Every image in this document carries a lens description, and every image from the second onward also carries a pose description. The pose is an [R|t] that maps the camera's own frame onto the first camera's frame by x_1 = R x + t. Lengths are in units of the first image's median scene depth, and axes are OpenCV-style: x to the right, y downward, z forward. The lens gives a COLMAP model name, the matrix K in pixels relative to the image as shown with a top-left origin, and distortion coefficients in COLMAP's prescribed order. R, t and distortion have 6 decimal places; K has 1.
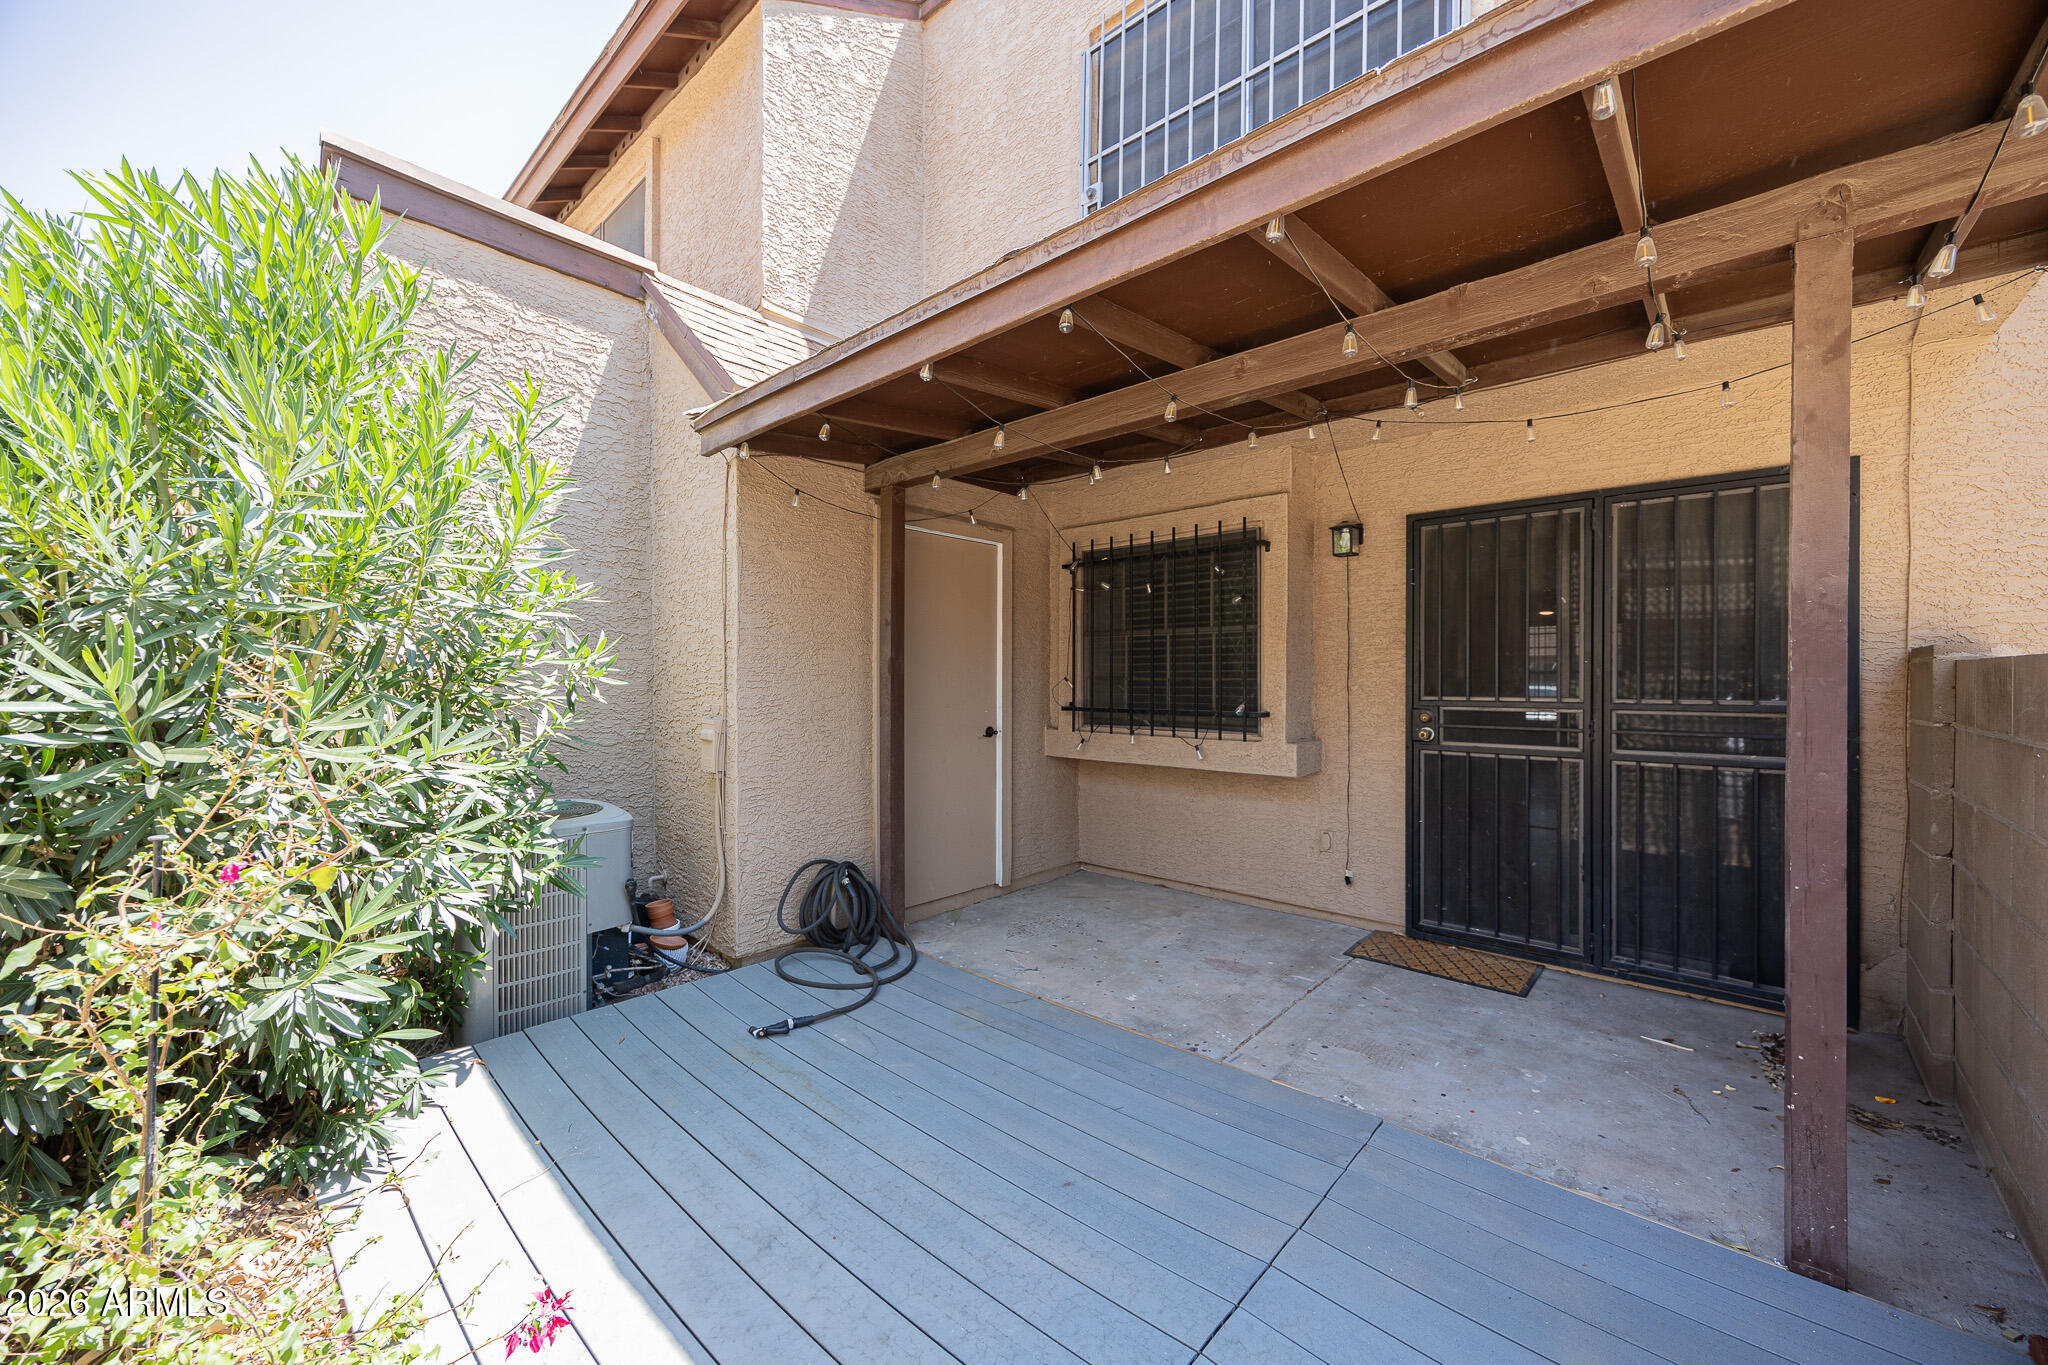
lens RADIAL K [[790.9, 0, 1022.5], [0, 790.9, 682.4], [0, 0, 1]] dist [-0.000415, -0.000071]
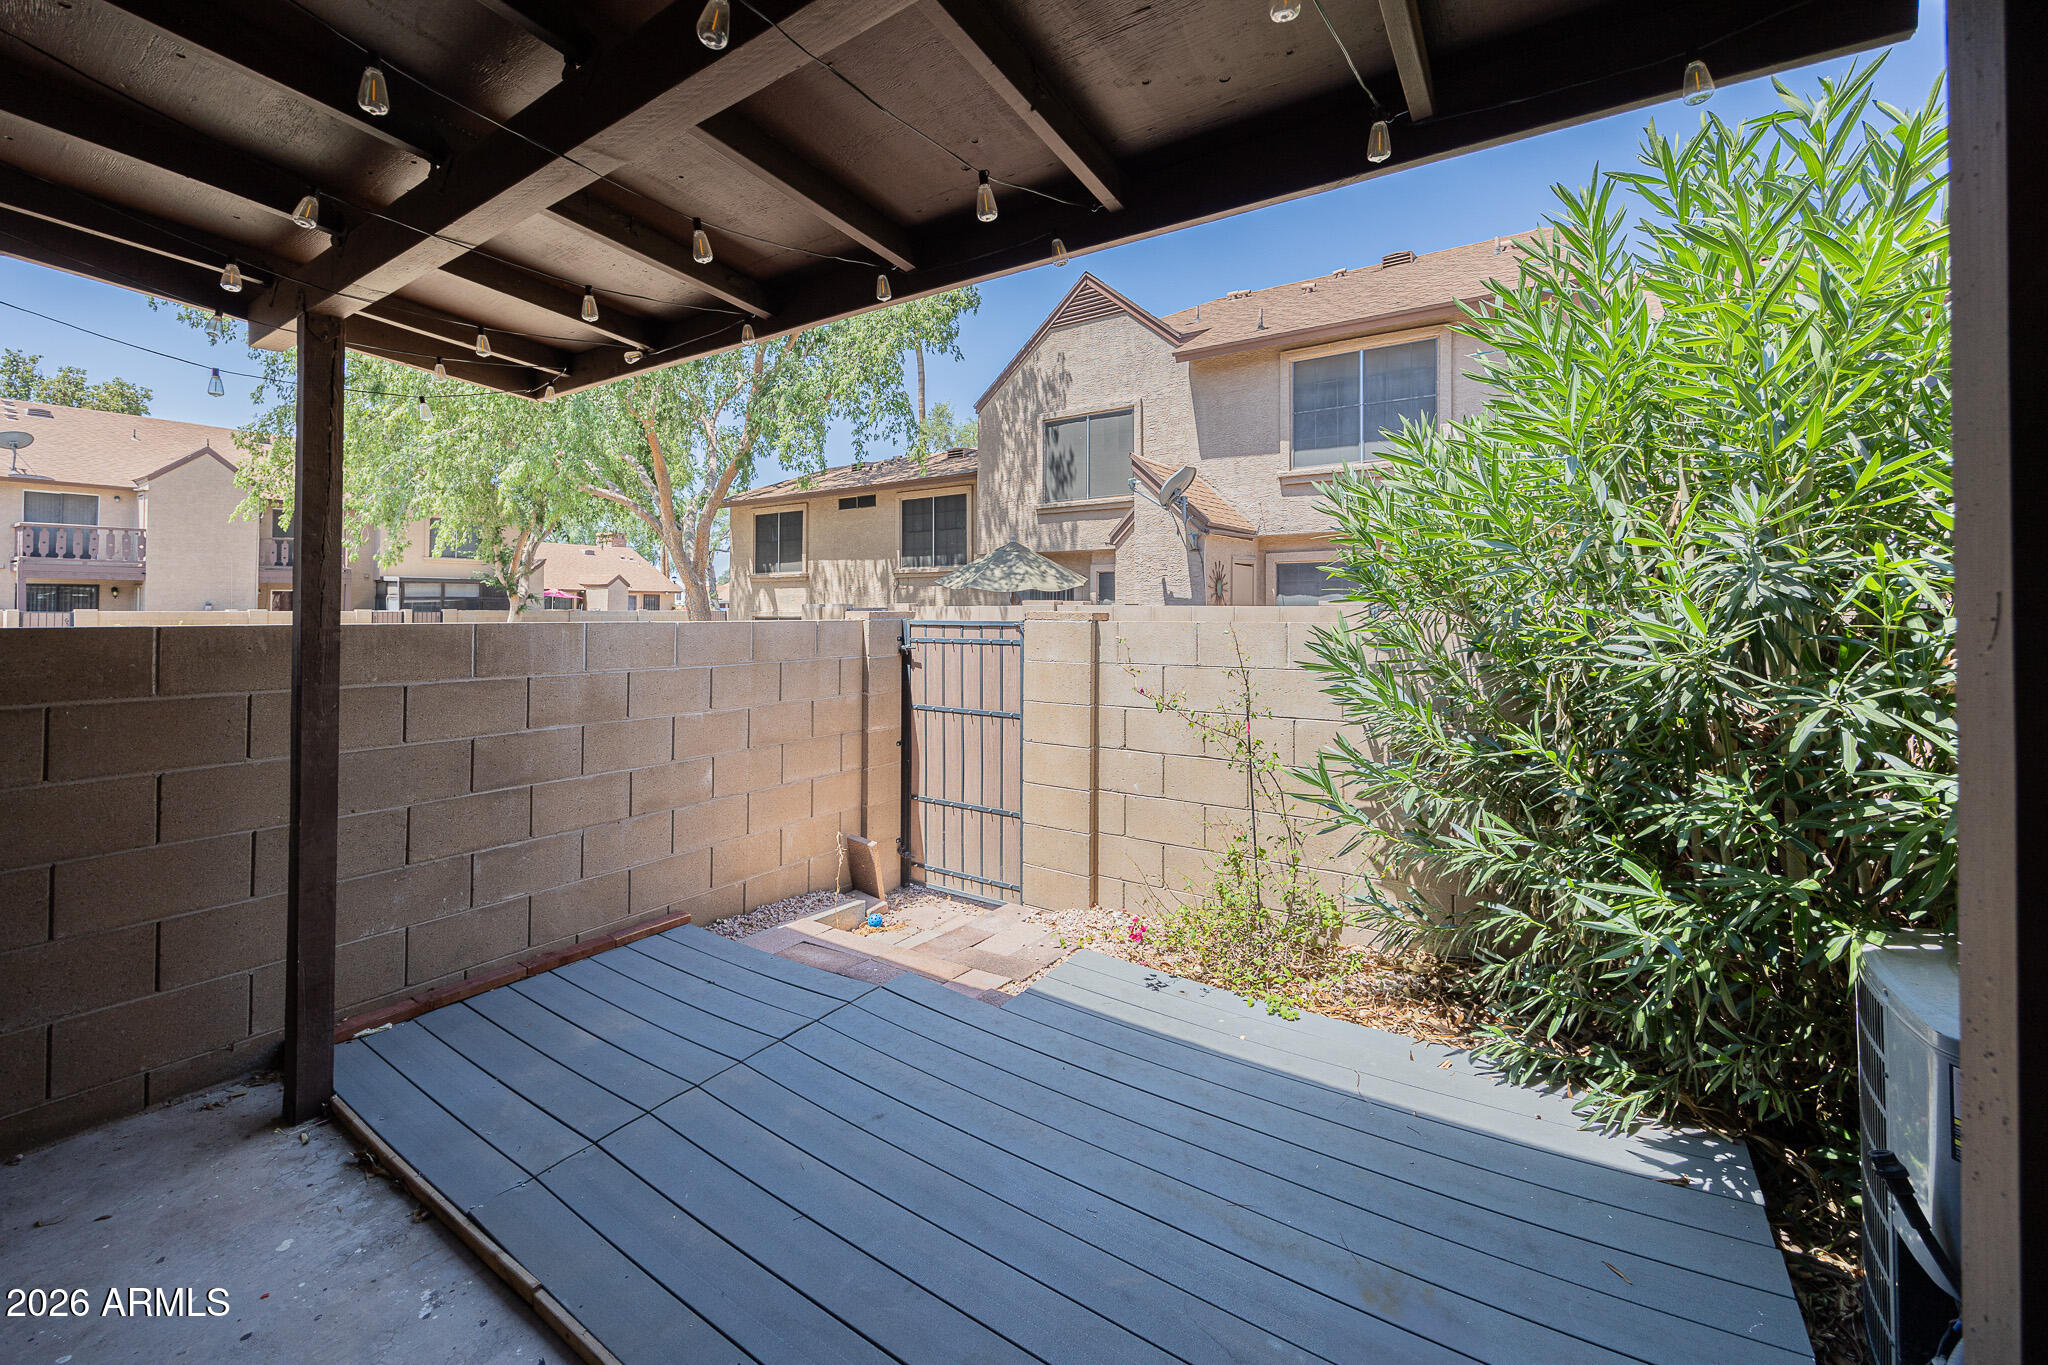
lens RADIAL K [[804.9, 0, 1023.5], [0, 804.9, 600.3], [0, 0, 1]] dist [-0.001150, -0.000141]
pose [[-0.988073, -0.006369, -0.153856, 0.025898], [-0.004861, 0.999936, -0.010175, -0.034573], [0.153911, -0.009306, -0.988041, 1.167904]]
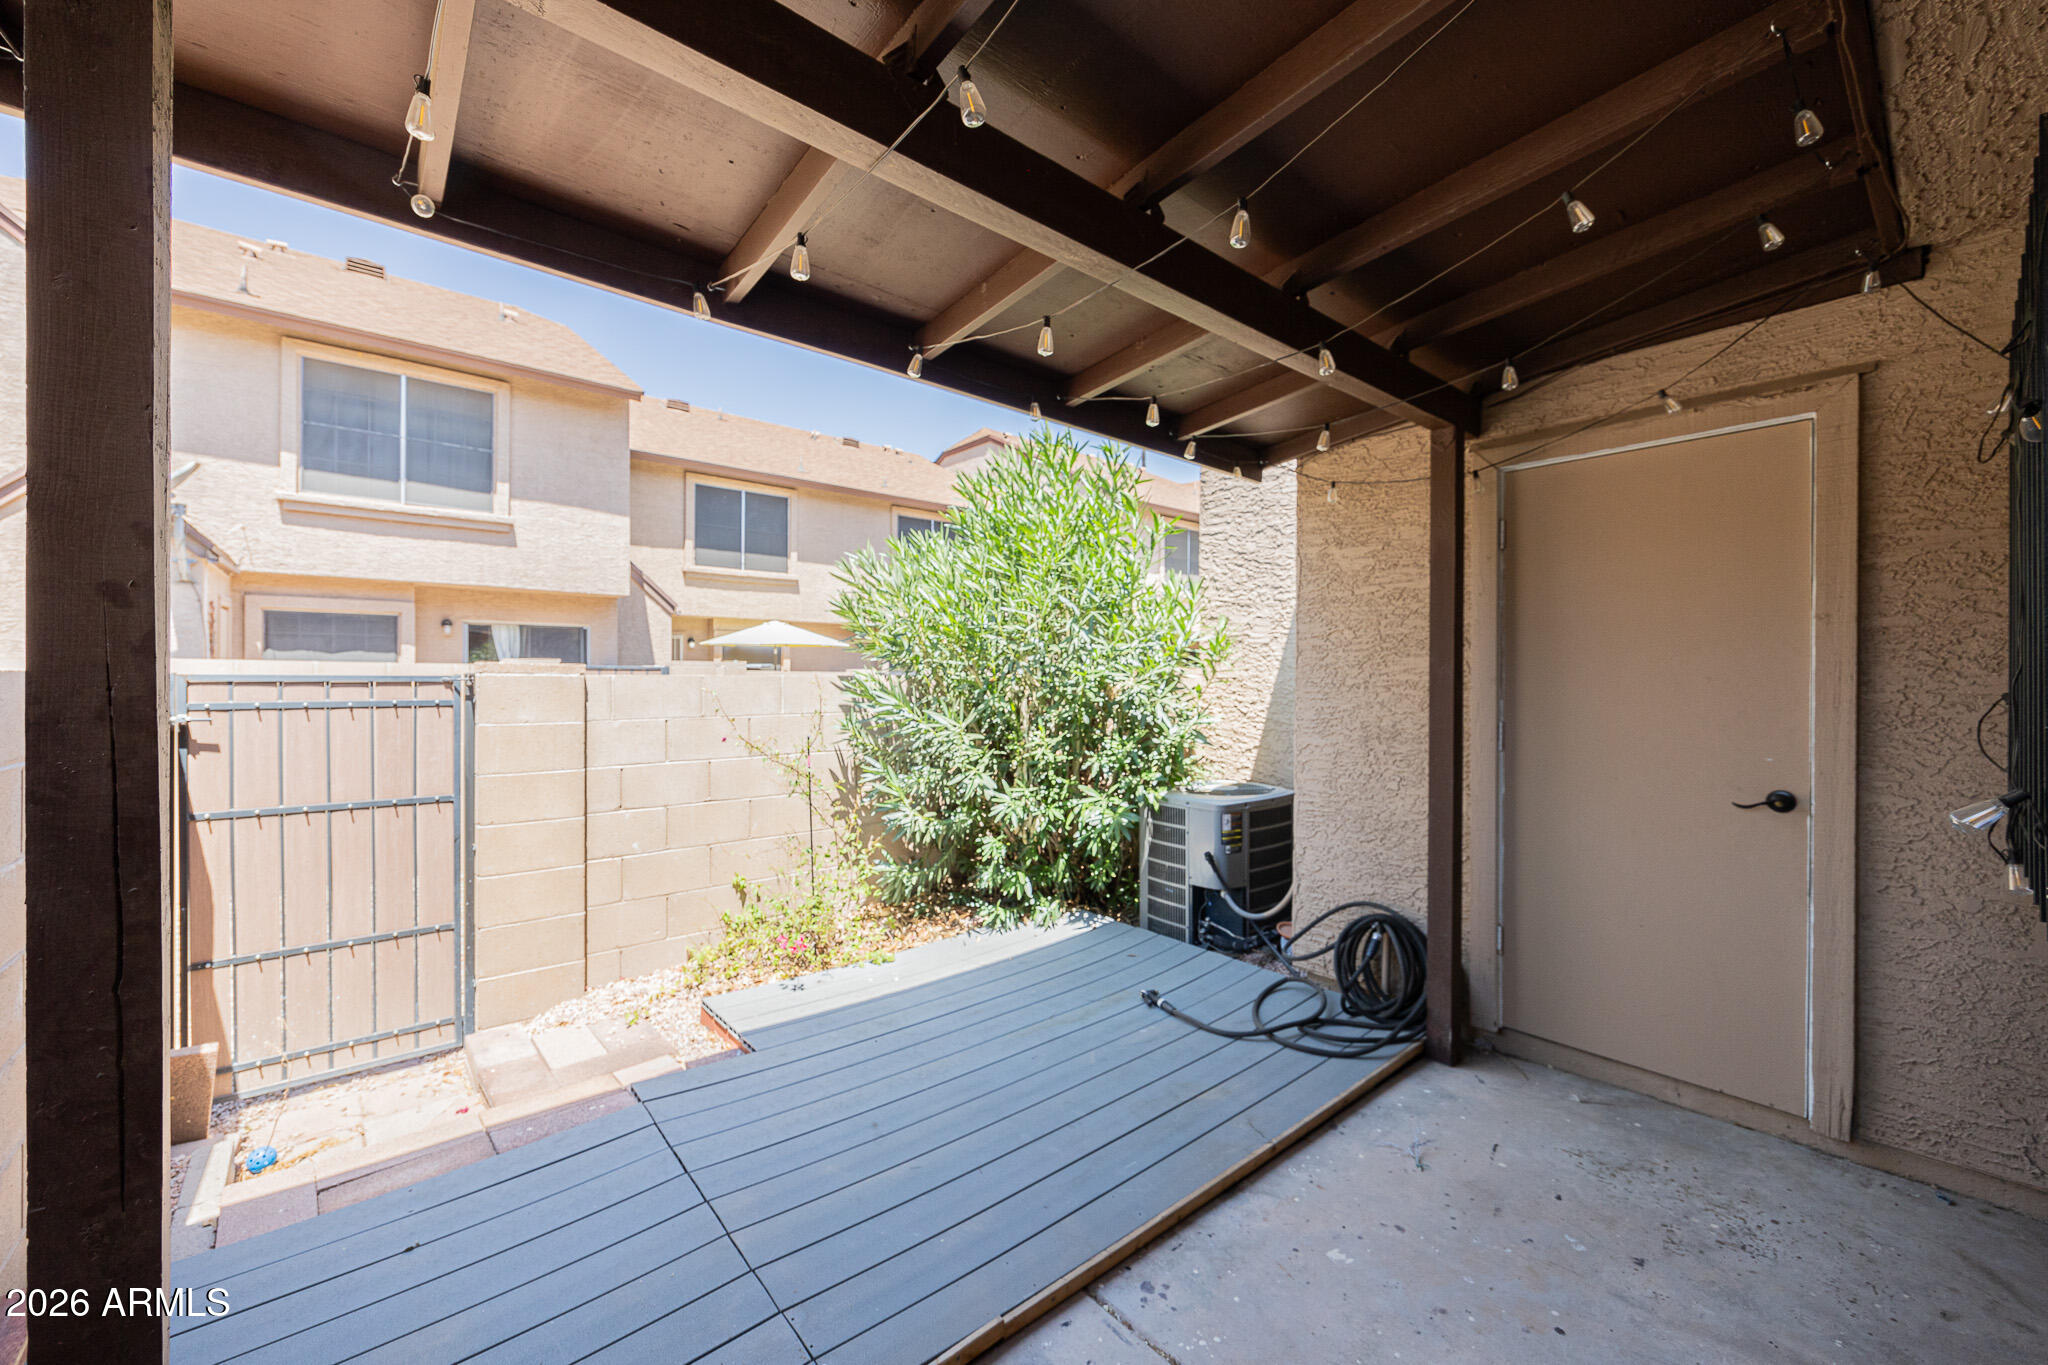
lens RADIAL K [[790.9, 0, 1022.5], [0, 790.9, 682.4], [0, 0, 1]] dist [-0.000415, -0.000071]
pose [[-0.132226, 0.002162, -0.991217, 0.651679], [-0.005795, 0.999979, 0.002954, -0.013854], [0.991203, 0.006134, -0.132211, 0.754531]]
